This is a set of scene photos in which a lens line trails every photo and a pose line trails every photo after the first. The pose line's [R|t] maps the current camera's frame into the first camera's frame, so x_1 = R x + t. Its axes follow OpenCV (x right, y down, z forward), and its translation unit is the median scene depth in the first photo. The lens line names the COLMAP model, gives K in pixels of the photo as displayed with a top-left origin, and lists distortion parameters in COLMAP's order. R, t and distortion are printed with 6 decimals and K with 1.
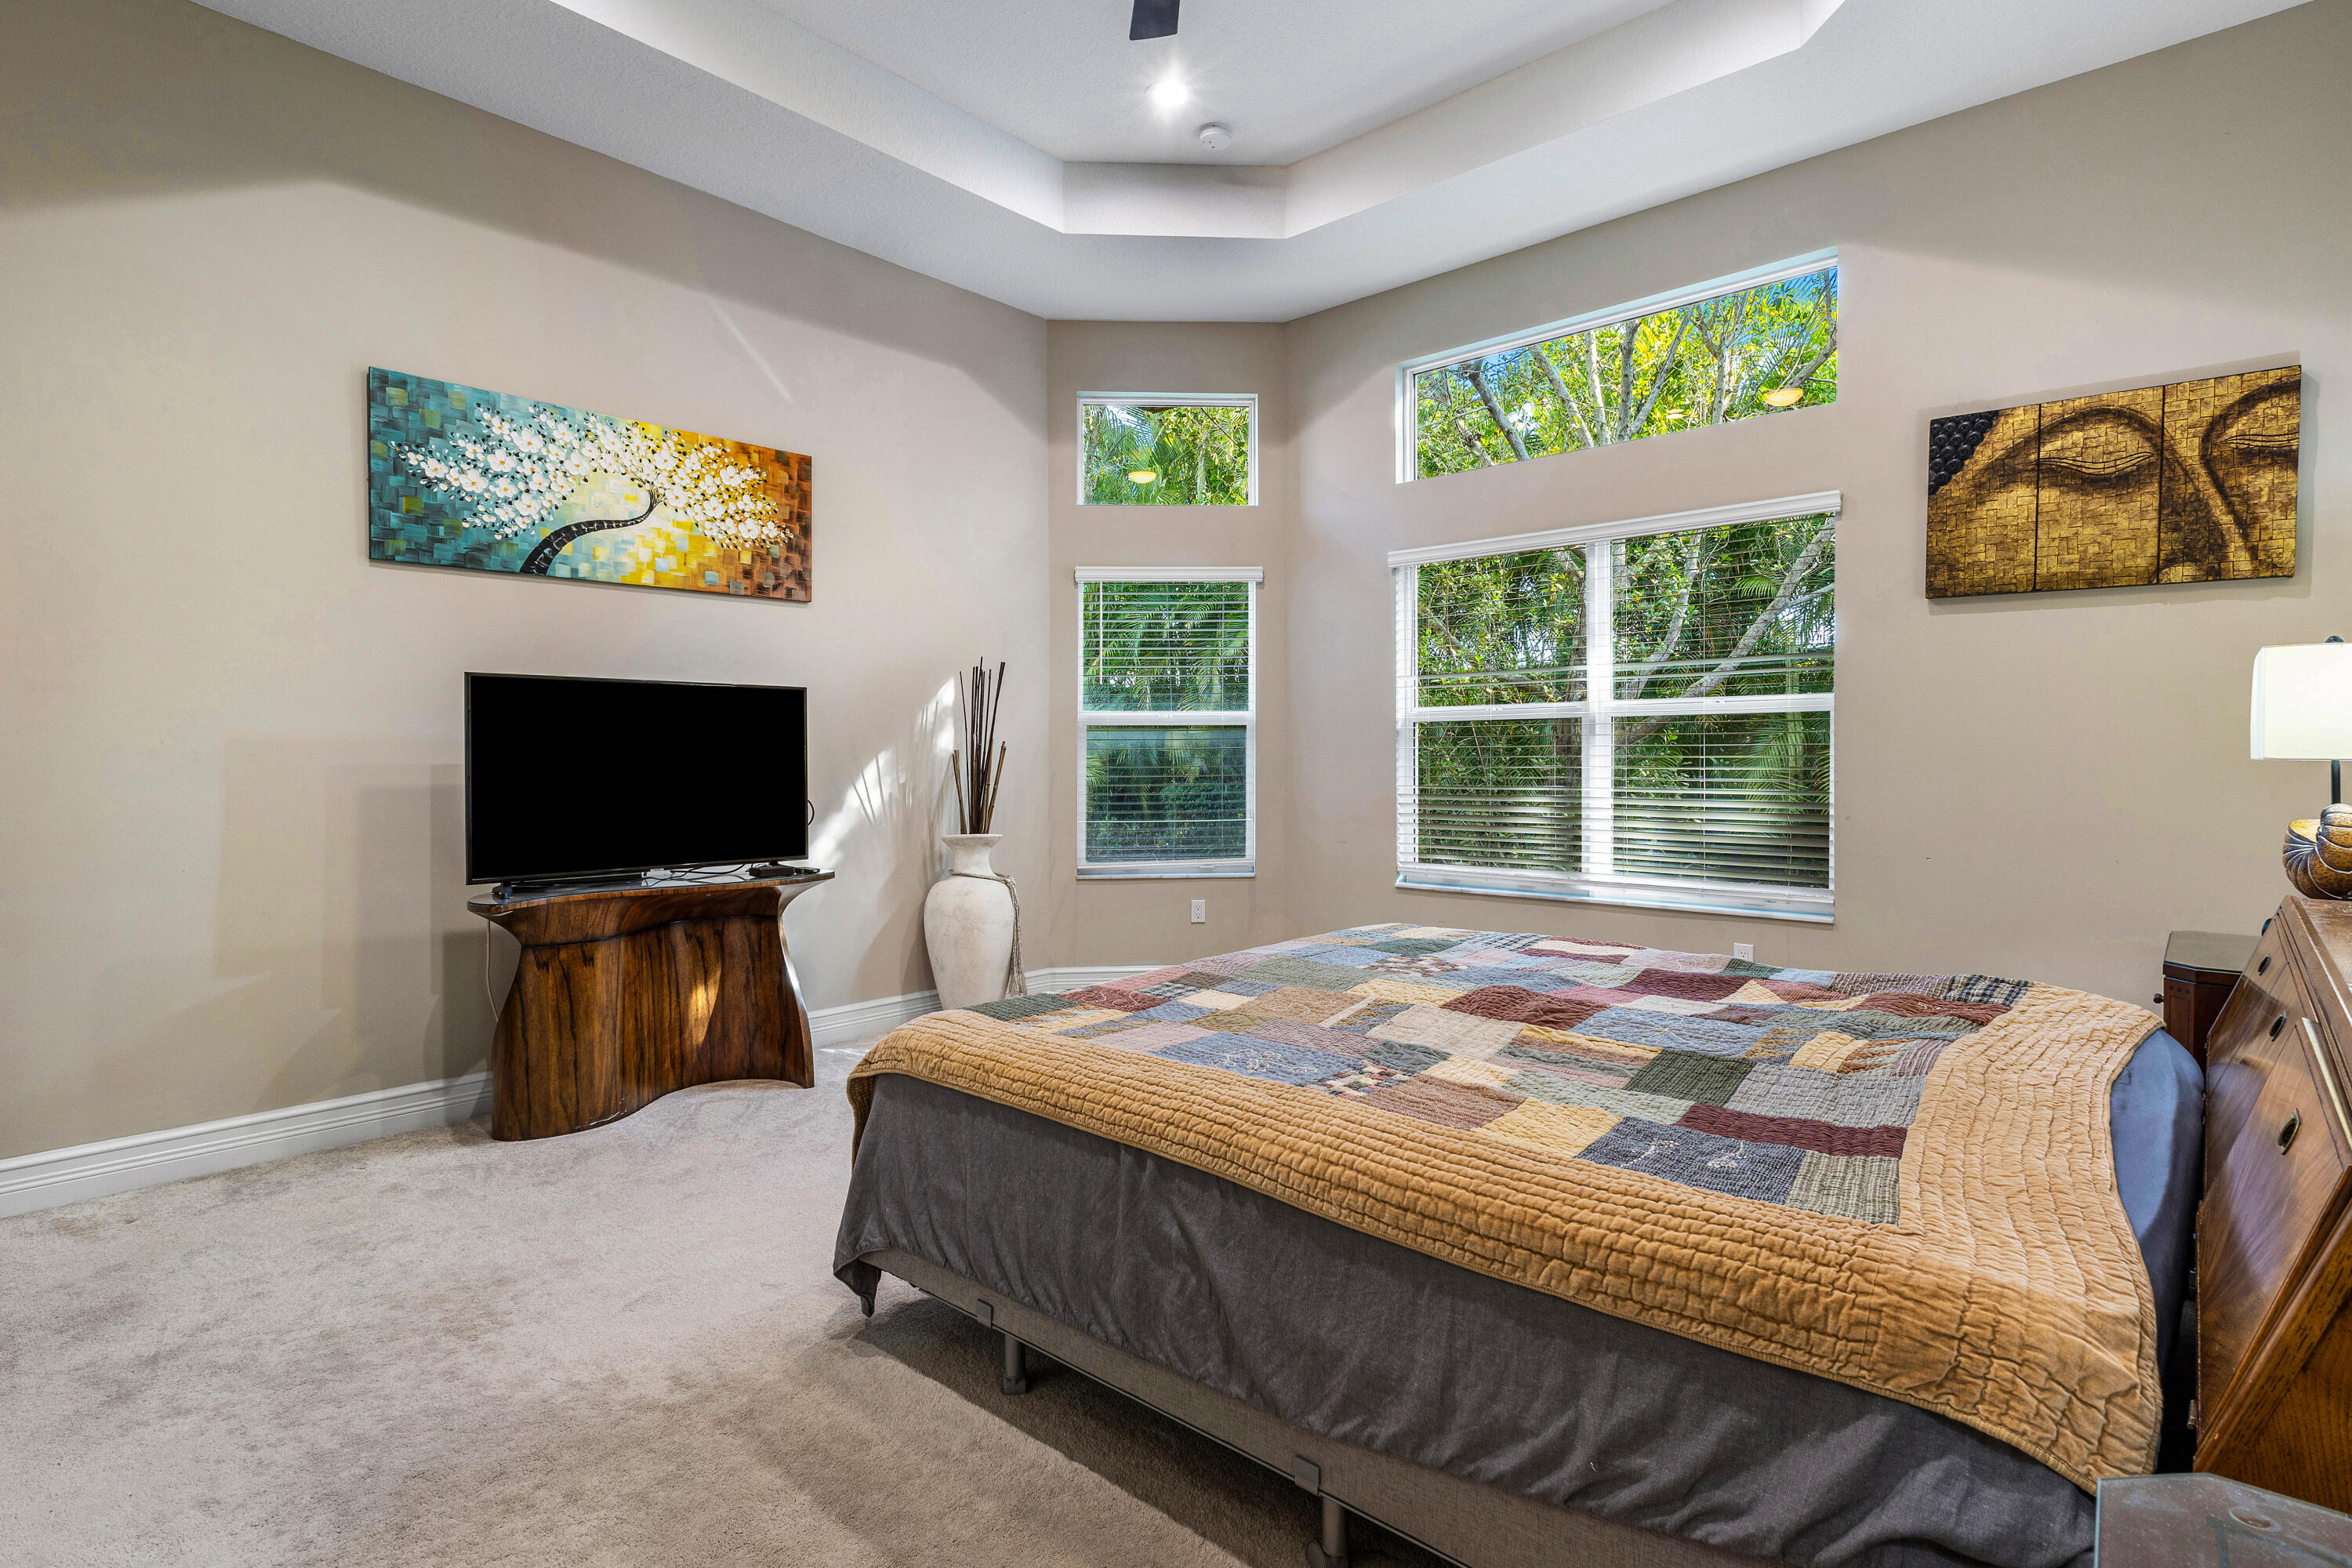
lens RADIAL K [[1142.3, 0, 1183.5], [0, 1142.3, 782.0], [0, 0, 1]] dist [-0.000635, -0.000631]
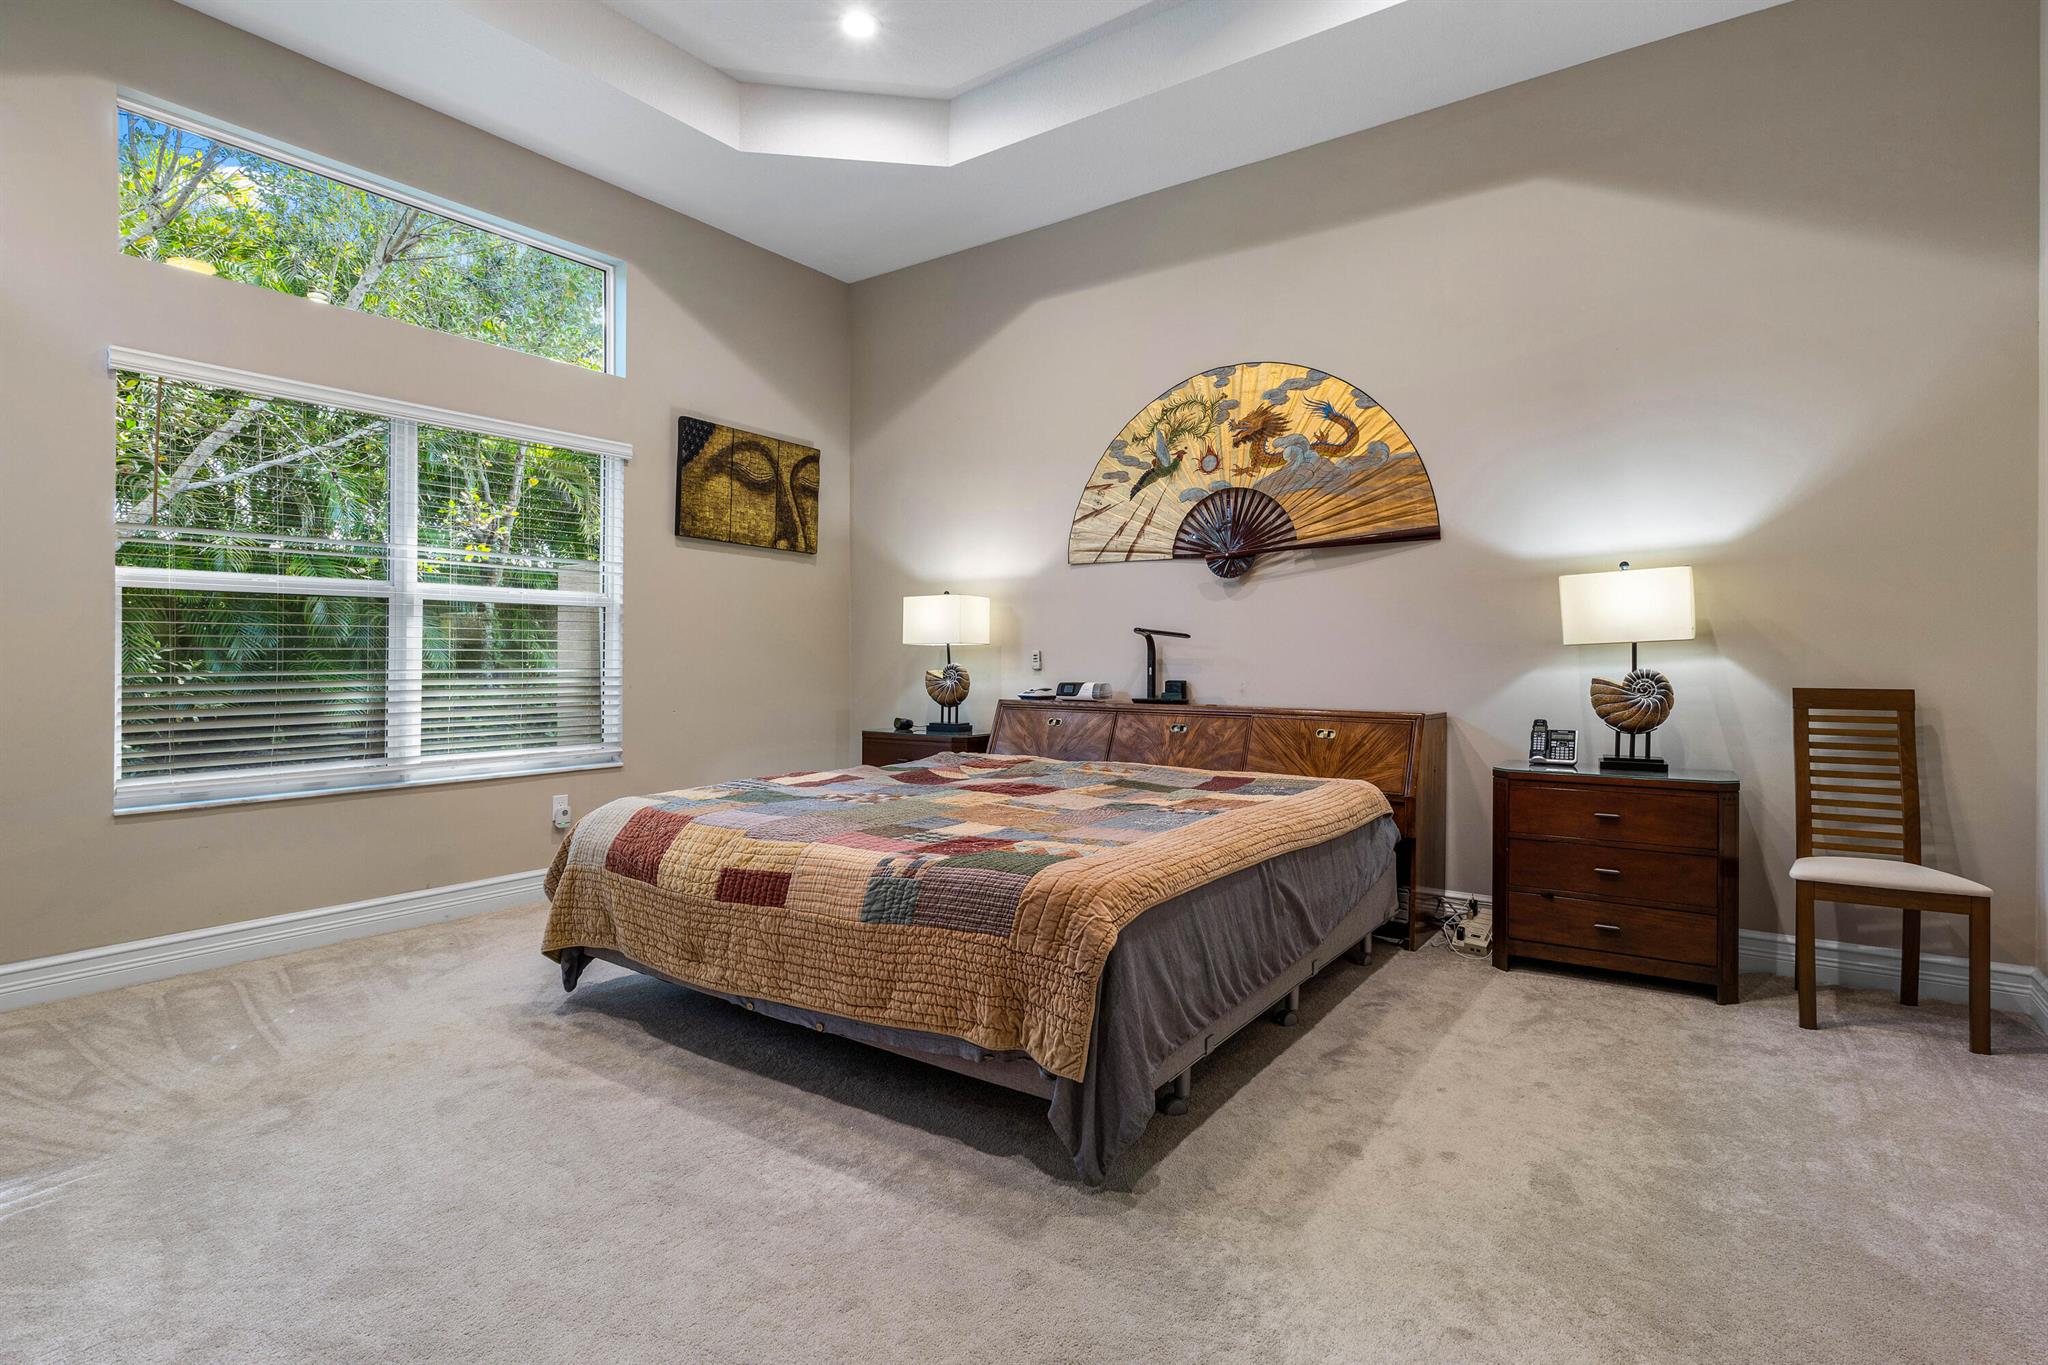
lens RADIAL K [[994.7, 0, 1030.5], [0, 994.7, 668.3], [0, 0, 1]] dist [-0.000635, -0.000631]
pose [[-0.122630, -0.019293, 0.992265, -0.719077], [0.014652, 0.999667, 0.021247, -0.008818], [-0.992344, 0.017144, -0.122307, 0.732903]]
